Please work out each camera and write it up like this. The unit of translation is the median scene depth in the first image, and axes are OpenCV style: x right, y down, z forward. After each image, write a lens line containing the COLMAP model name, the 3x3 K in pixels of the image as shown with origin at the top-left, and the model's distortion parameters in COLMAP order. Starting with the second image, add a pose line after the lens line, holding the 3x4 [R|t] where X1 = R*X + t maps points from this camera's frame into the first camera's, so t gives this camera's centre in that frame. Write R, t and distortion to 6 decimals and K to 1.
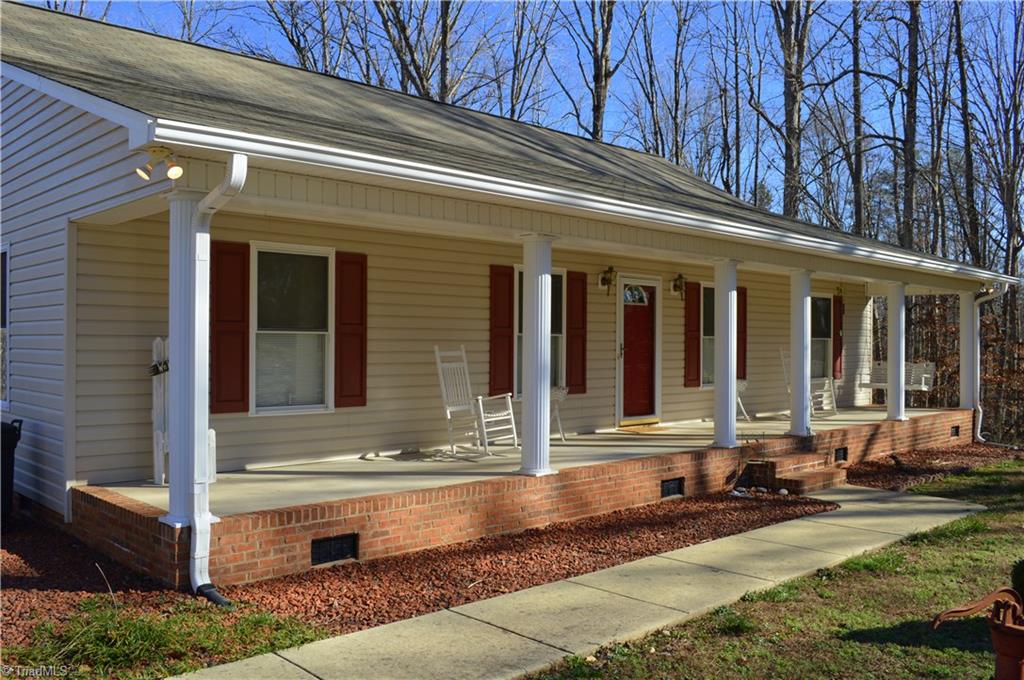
lens RADIAL K [[882.5, 0, 512.0], [0, 882.5, 340.0], [0, 0, 1]] dist [-0.046199, -0.009898]
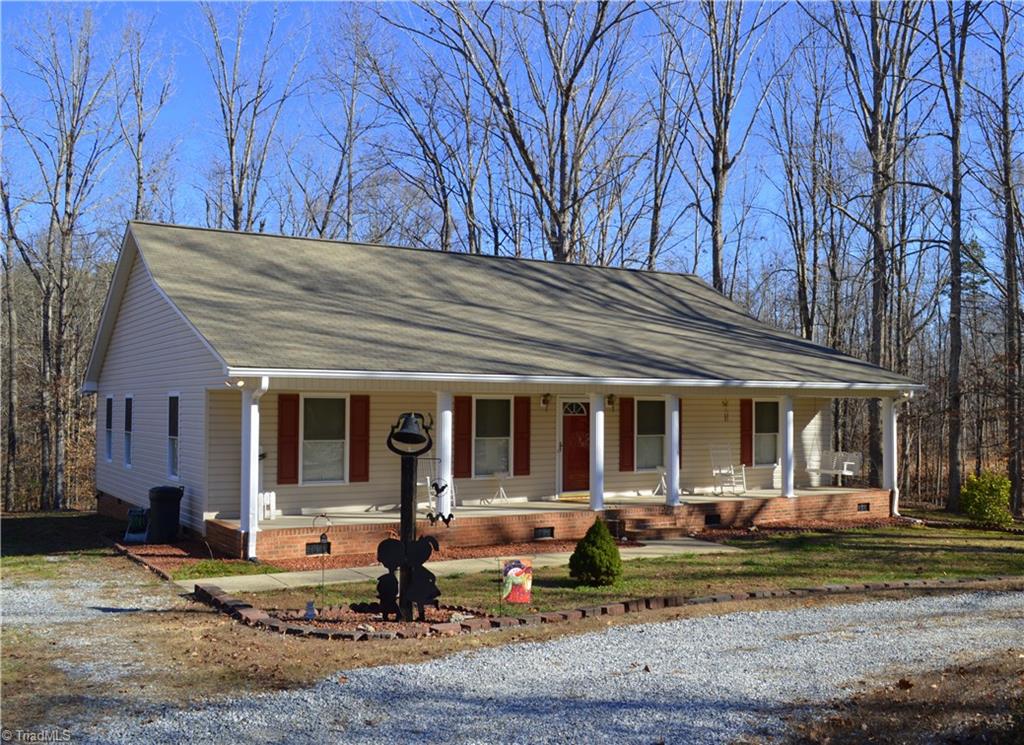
lens RADIAL K [[1029.3, 0, 572.7], [0, 1029.3, 369.1], [0, 0, 1]] dist [-0.028306, -0.002459]
pose [[0.984640, -0.006677, -0.174469, 0.567738], [0.000508, 0.999374, -0.035379, -0.073233], [0.174596, 0.034747, 0.984027, -0.914662]]
